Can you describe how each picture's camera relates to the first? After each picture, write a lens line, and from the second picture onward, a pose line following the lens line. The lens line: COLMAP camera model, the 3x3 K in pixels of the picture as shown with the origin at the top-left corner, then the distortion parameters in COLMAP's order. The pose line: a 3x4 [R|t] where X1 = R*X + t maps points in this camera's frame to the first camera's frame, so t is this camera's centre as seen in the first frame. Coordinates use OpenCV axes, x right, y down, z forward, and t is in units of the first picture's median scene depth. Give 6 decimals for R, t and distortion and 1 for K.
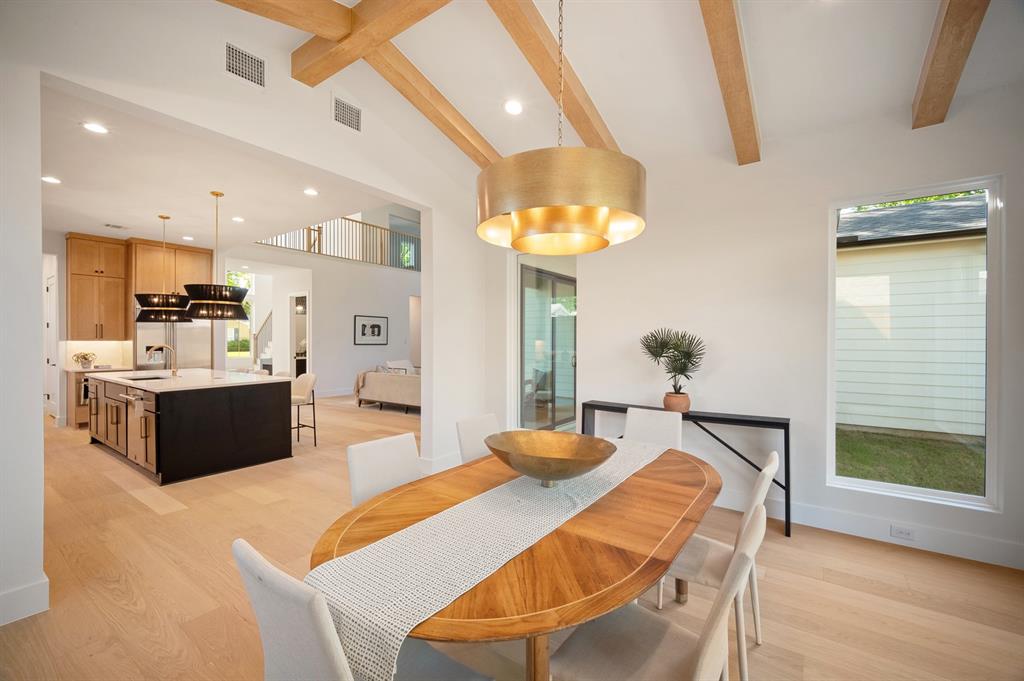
lens RADIAL K [[435.7, 0, 512.6], [0, 435.7, 342.2], [0, 0, 1]] dist [-0.000577, -0.000121]
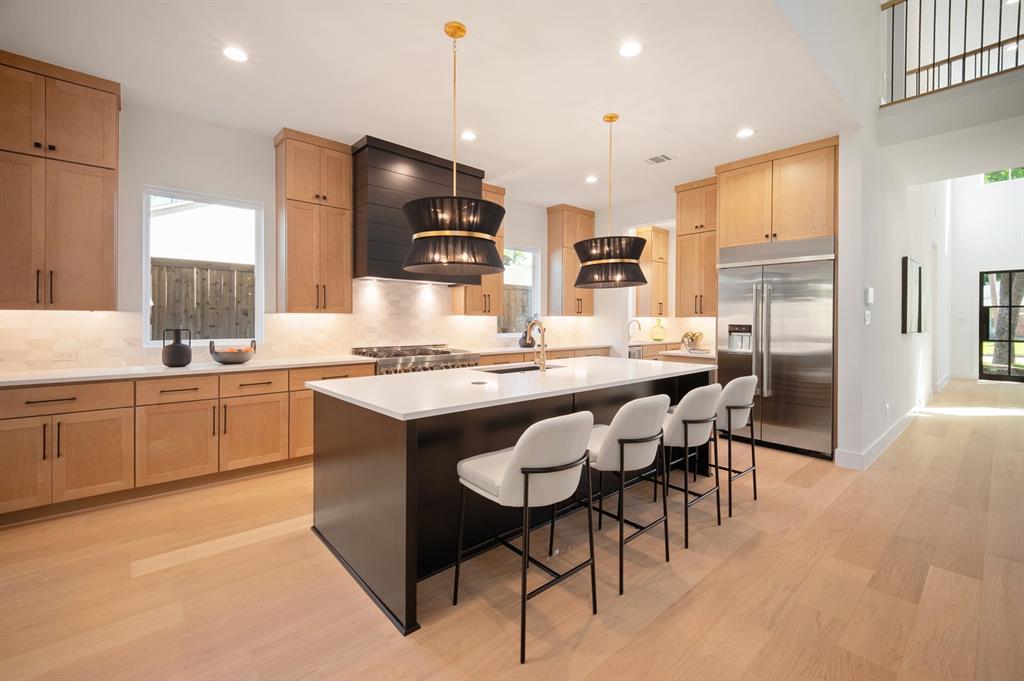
lens RADIAL K [[435.7, 0, 512.0], [0, 435.7, 327.1], [0, 0, 1]] dist [-0.000577, -0.000121]
pose [[-0.208016, 0.006709, -0.978102, -0.165396], [-0.002458, 0.999970, 0.007382, 0.011861], [0.978122, 0.003940, -0.207993, 1.081989]]
